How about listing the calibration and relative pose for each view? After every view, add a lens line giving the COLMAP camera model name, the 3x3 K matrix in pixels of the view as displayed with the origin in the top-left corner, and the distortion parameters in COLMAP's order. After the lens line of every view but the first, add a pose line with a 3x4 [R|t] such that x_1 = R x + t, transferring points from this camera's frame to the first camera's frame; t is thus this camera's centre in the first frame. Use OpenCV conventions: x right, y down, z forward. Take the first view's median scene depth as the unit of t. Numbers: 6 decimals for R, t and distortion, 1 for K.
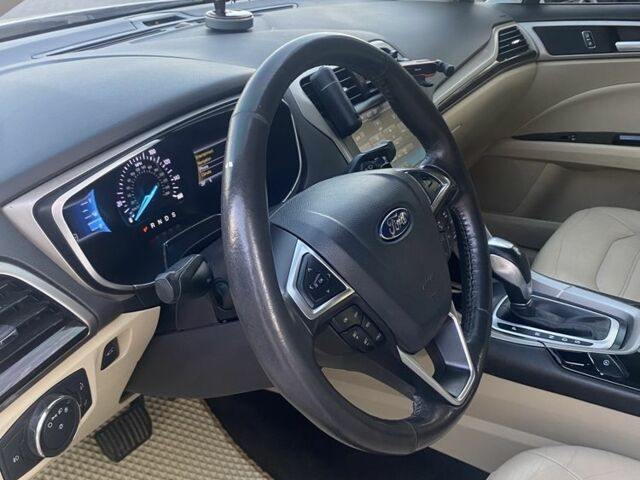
lens RADIAL K [[655.2, 0, 320.0], [0, 655.2, 240.0], [0, 0, 1]] dist [0.030531, -0.027784]
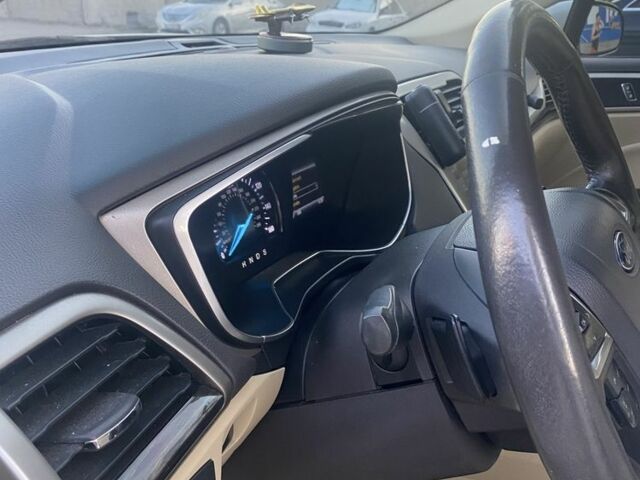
lens RADIAL K [[655.2, 0, 320.0], [0, 655.2, 240.0], [0, 0, 1]] dist [0.030531, -0.027784]
pose [[0.995940, 0.008347, 0.089628, -0.233578], [0.002276, 0.993038, -0.117772, 0.039858], [-0.089987, 0.117498, 0.988988, 0.226458]]
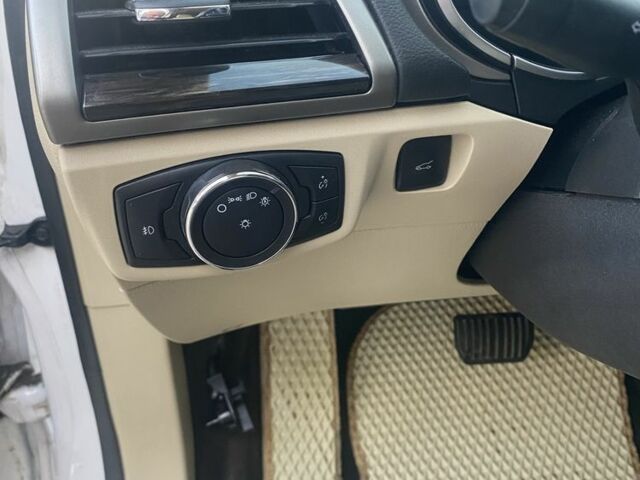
lens RADIAL K [[655.2, 0, 320.0], [0, 655.2, 240.0], [0, 0, 1]] dist [0.030531, -0.027784]
pose [[0.645395, 0.444118, -0.621469, -0.012385], [-0.354612, 0.894820, 0.271198, 0.089782], [0.676547, 0.045350, 0.735002, 0.454122]]
